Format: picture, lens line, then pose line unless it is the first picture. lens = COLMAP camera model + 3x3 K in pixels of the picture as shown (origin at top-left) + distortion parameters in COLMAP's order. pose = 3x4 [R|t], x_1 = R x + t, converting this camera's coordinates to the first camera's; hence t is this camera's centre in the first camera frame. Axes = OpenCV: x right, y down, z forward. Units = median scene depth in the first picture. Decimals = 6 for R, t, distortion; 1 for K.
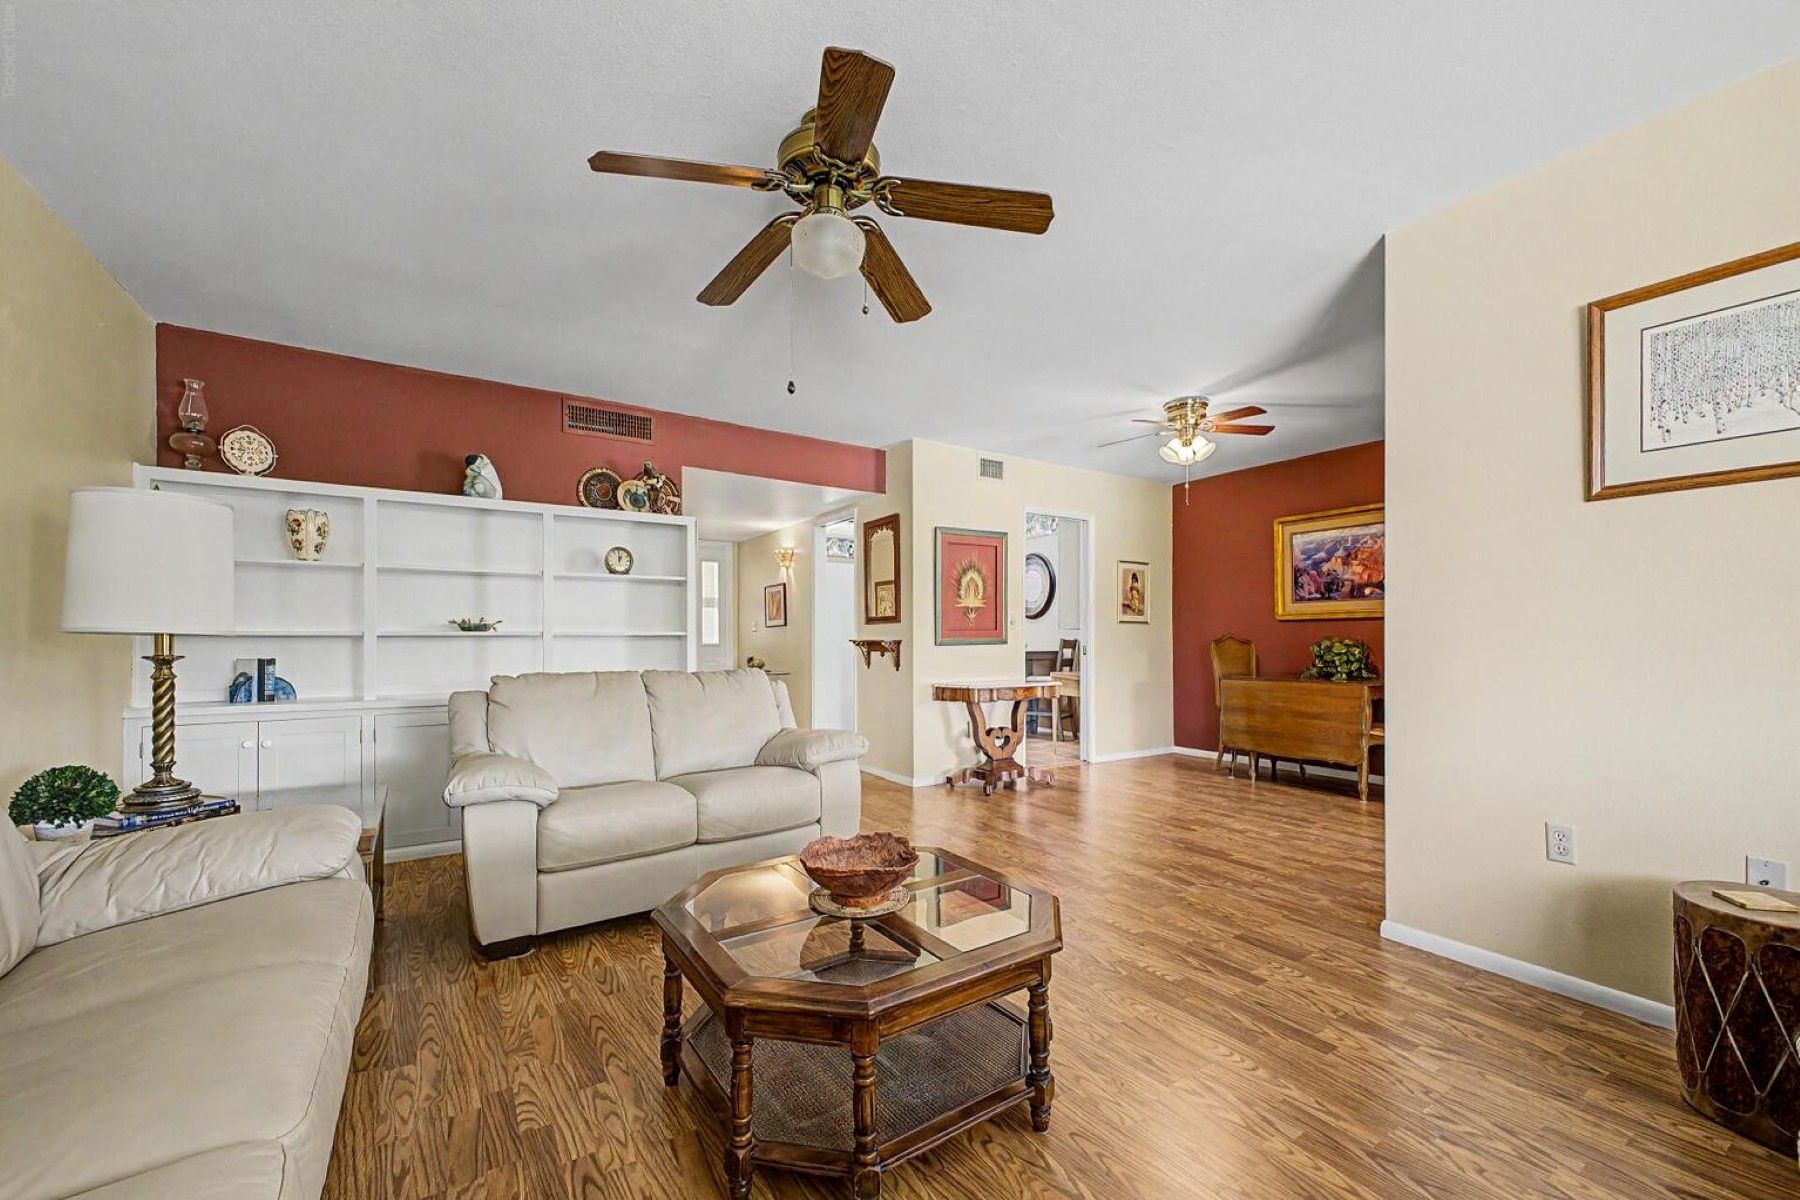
lens RADIAL K [[716.0, 0, 921.3], [0, 716.0, 629.7], [0, 0, 1]] dist [0.022437, -0.007262]
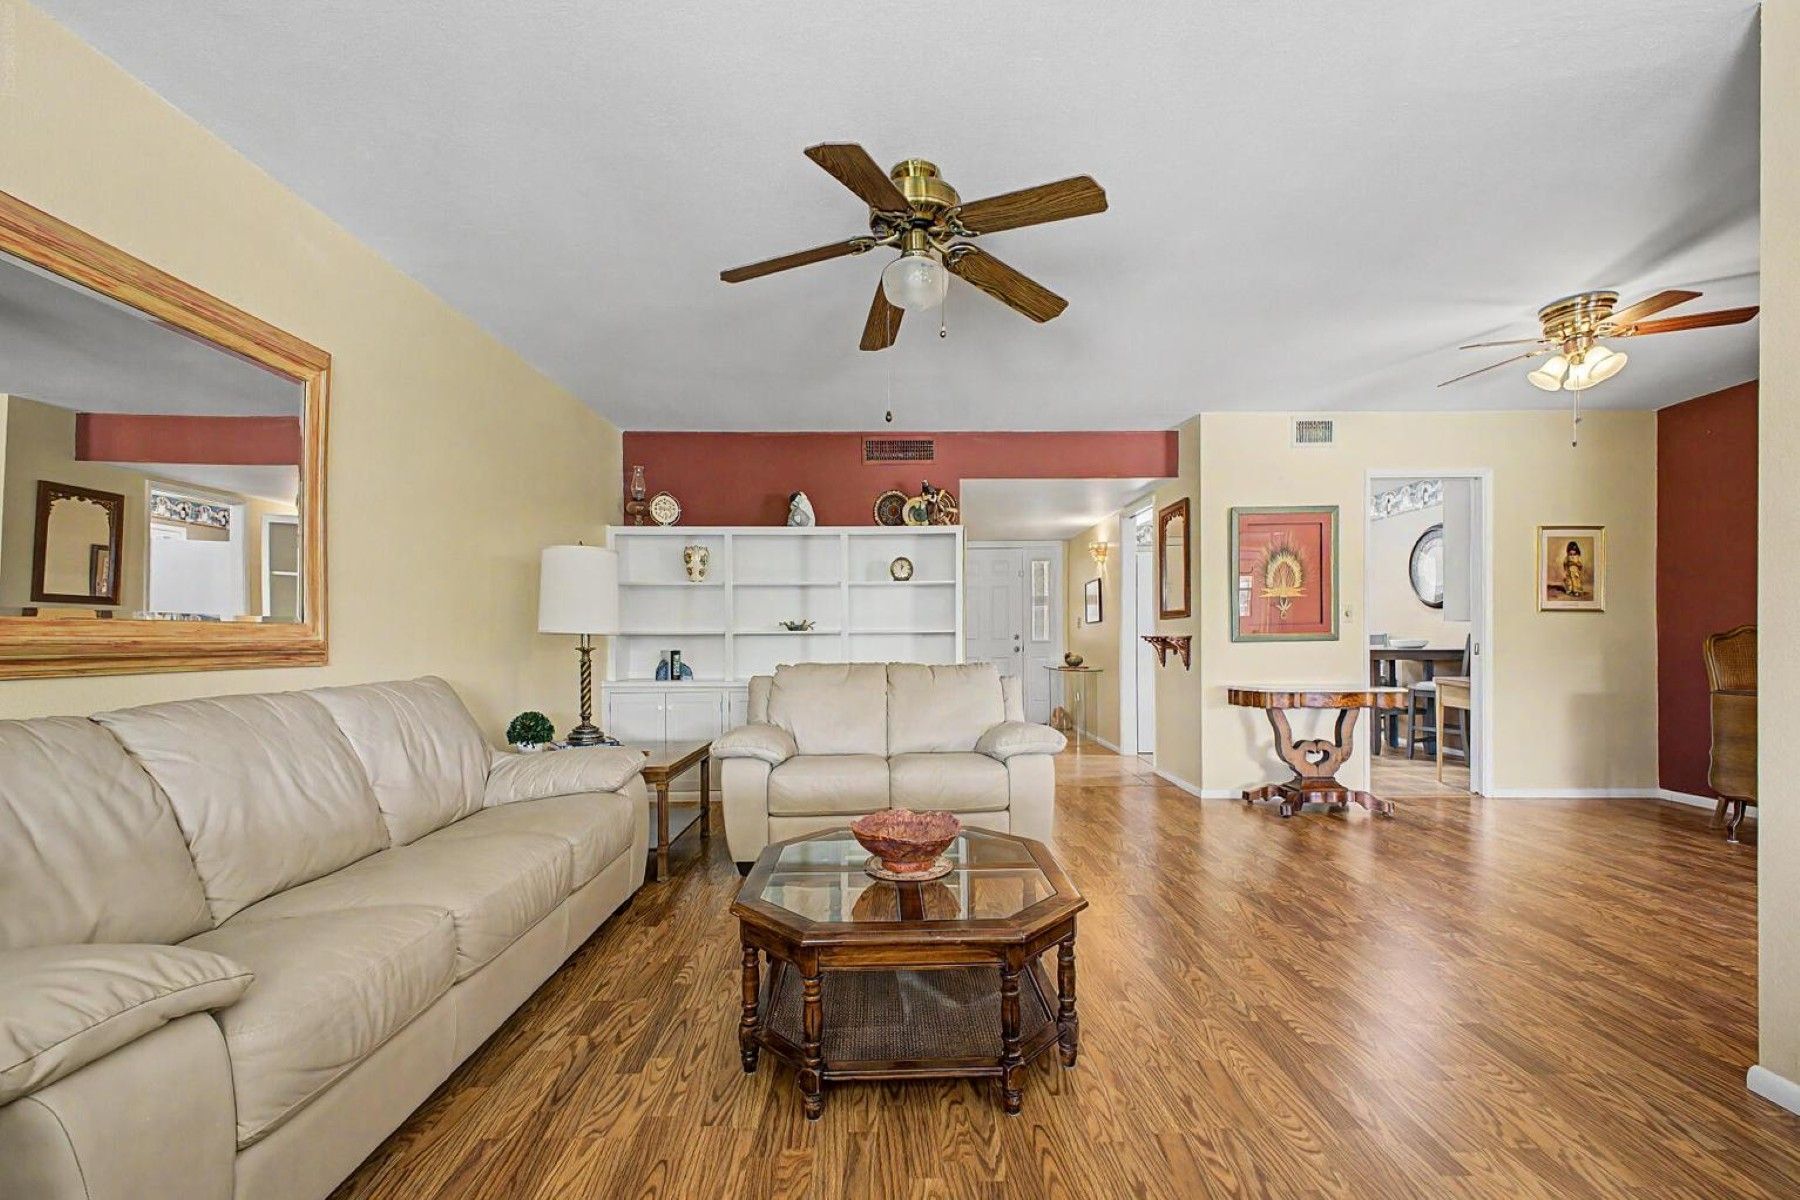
lens RADIAL K [[716.0, 0, 878.7], [0, 716.0, 629.6], [0, 0, 1]] dist [0.022437, -0.007262]
pose [[0.837819, -0.008648, -0.545880, 0.182684], [0.010900, 0.999940, 0.000888, 0.000965], [0.545840, -0.006694, 0.837863, 0.012892]]
